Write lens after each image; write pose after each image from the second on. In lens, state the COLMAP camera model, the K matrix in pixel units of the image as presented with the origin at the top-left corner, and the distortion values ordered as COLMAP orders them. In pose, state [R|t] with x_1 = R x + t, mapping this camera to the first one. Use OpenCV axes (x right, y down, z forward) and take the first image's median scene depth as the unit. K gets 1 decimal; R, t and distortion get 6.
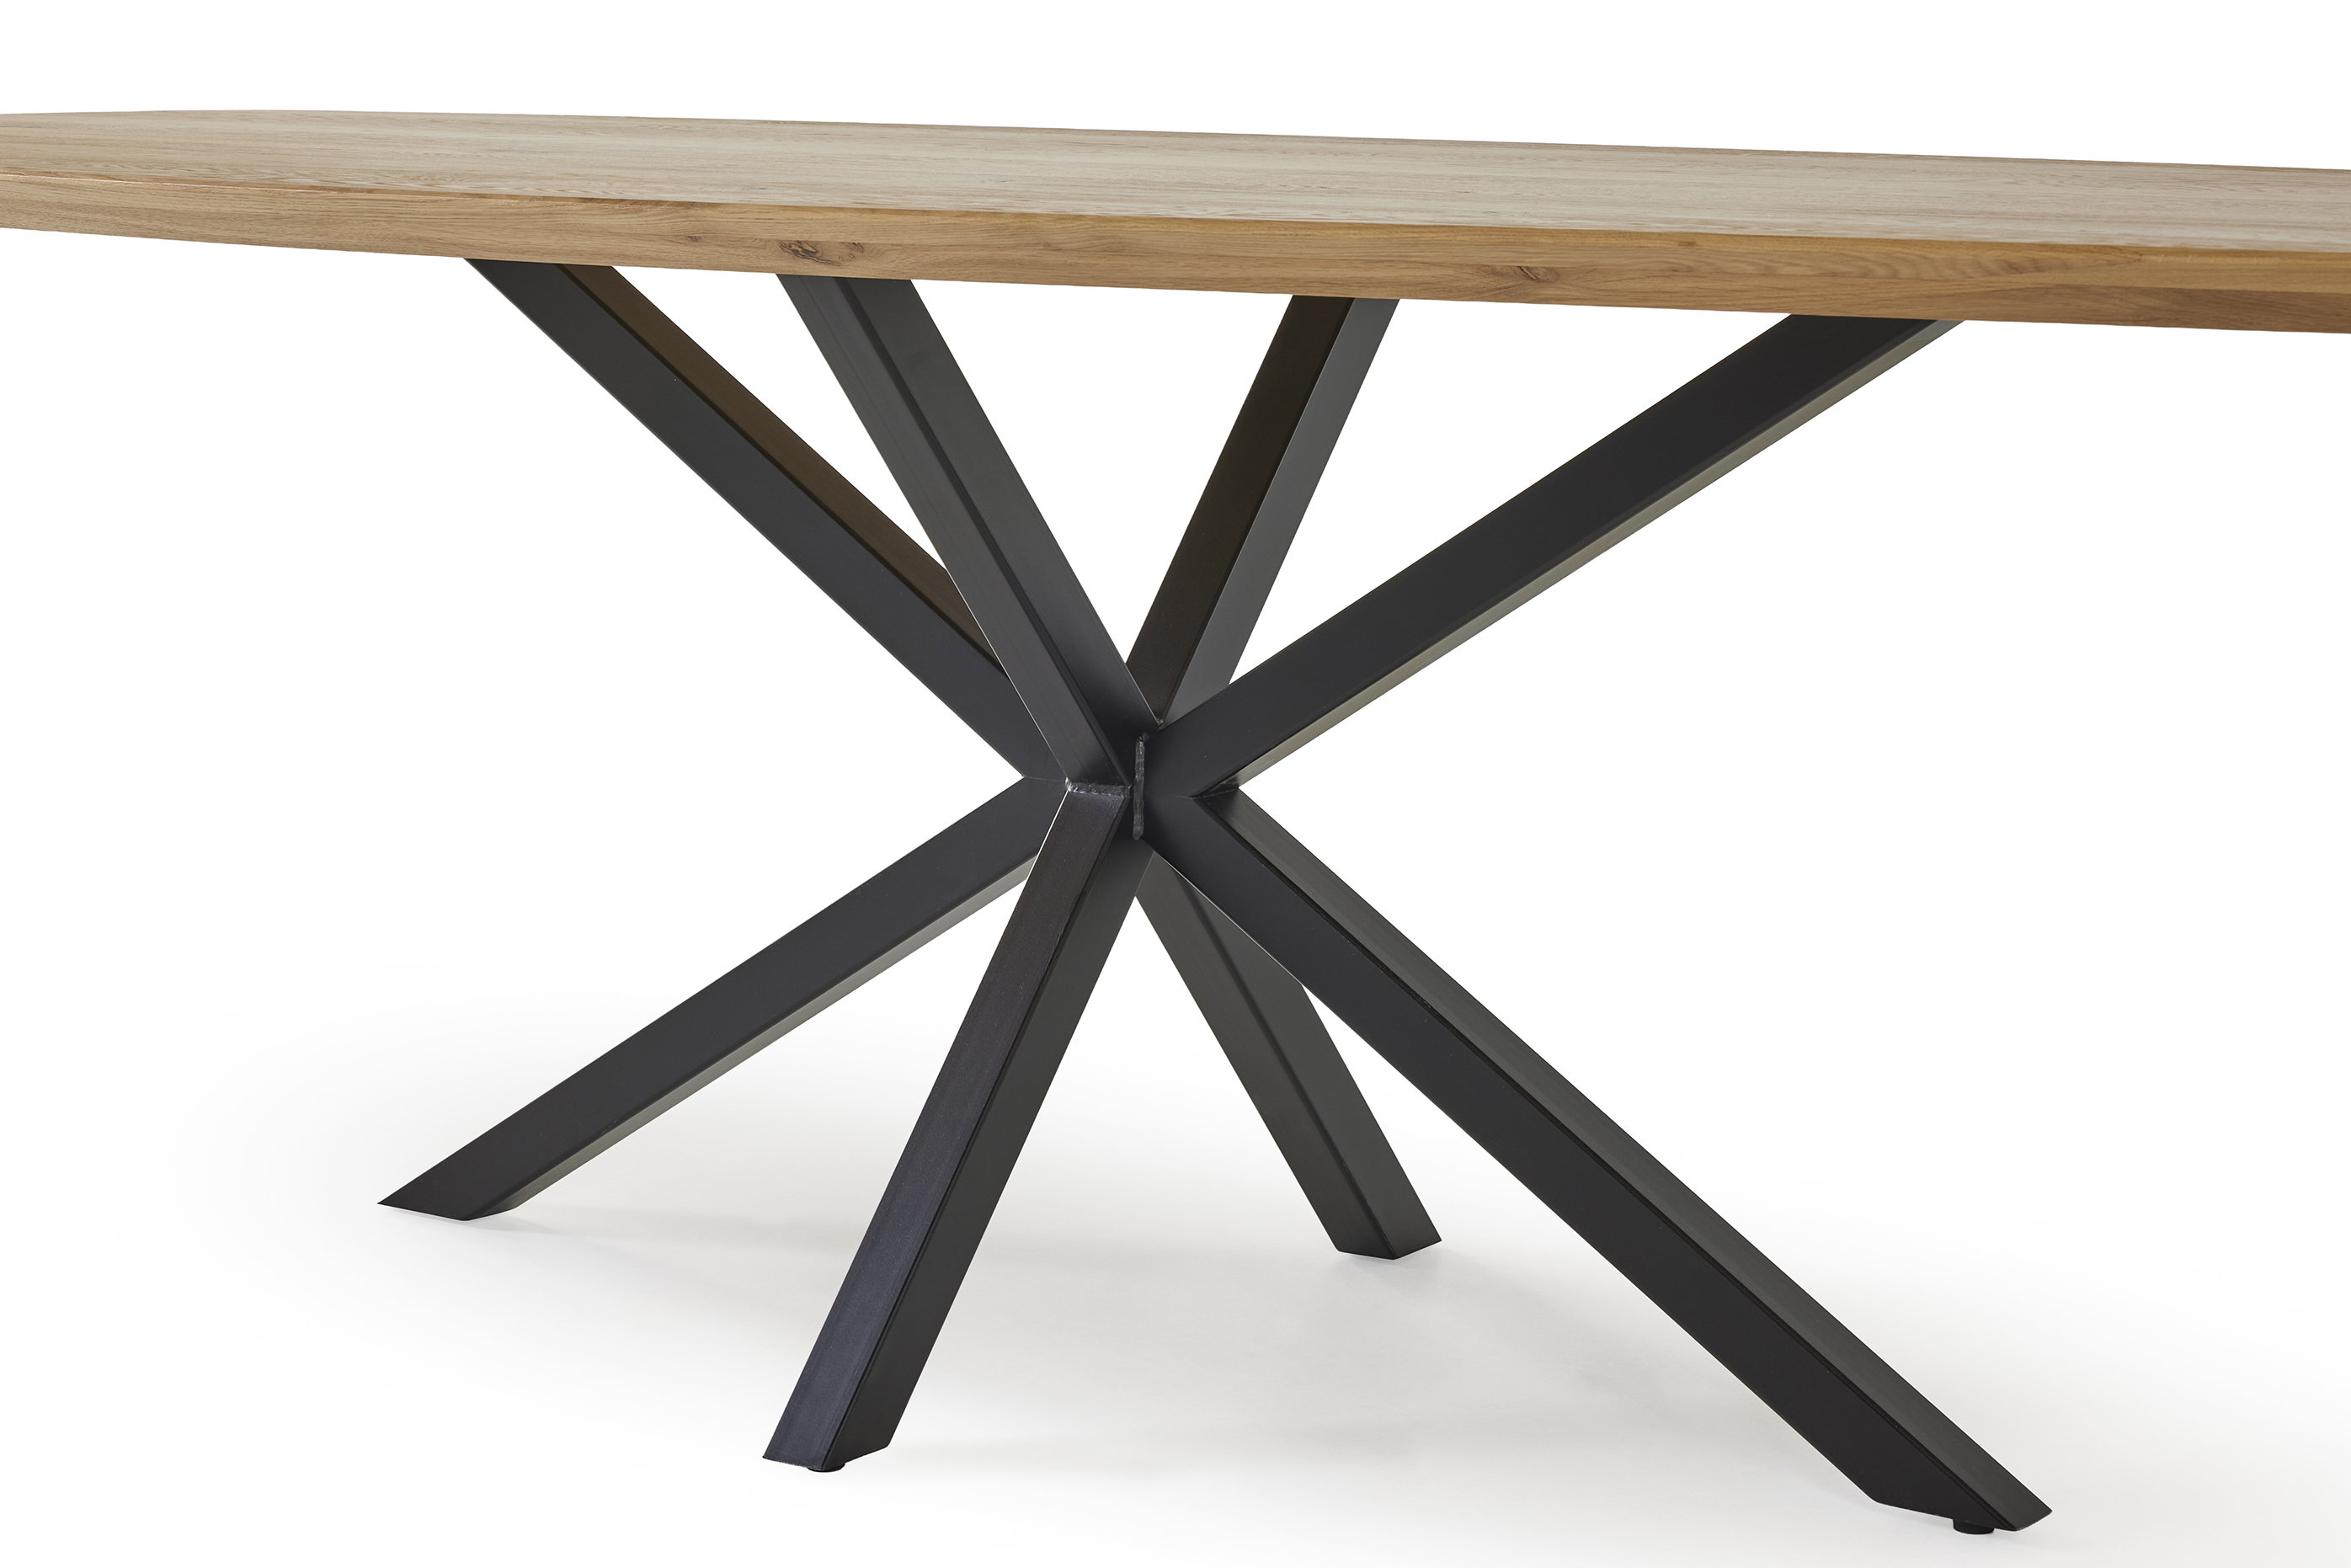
lens RADIAL K [[4808.0, 0, 1174.2], [0, 4808.0, 784.0], [0, 0, 1]] dist [-0.025496, 0.039492]
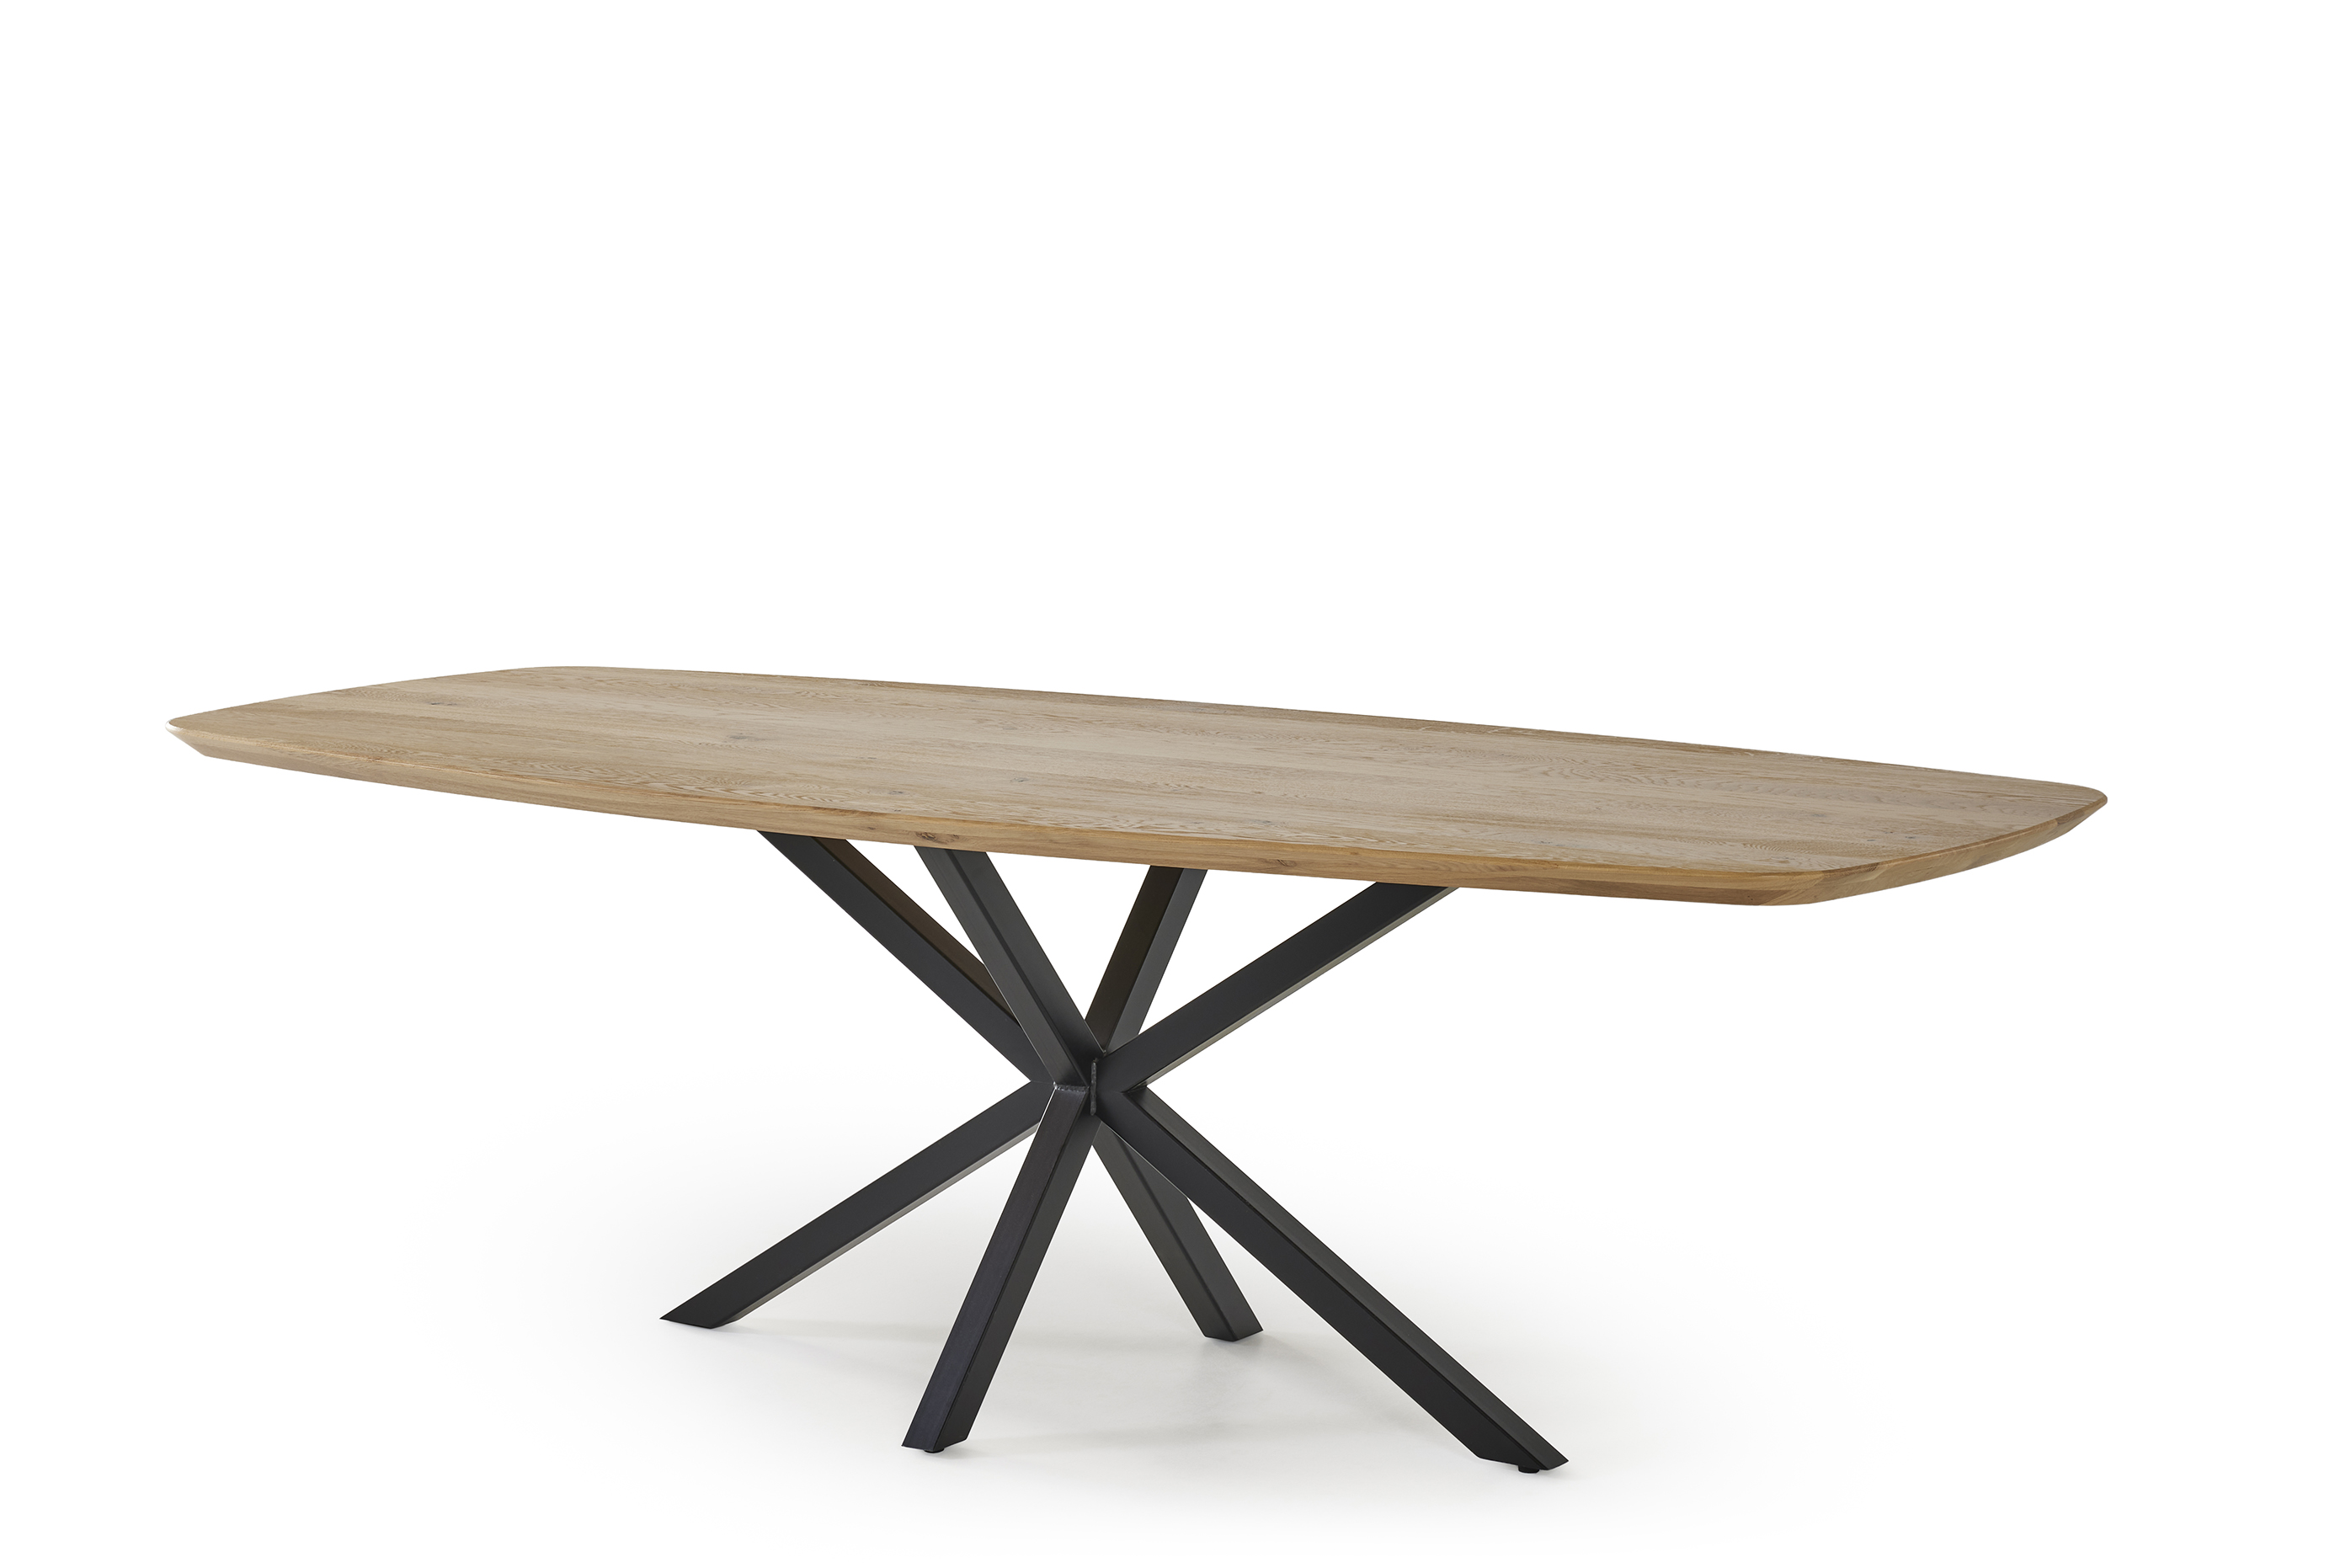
lens RADIAL K [[4808.0, 0, 1174.2], [0, 4808.0, 784.0], [0, 0, 1]] dist [-0.025496, 0.039492]
pose [[0.999693, -0.012217, 0.021535, -0.018033], [0.012803, 0.999545, -0.027305, -0.080403], [-0.021191, 0.027572, 0.999395, -1.065781]]
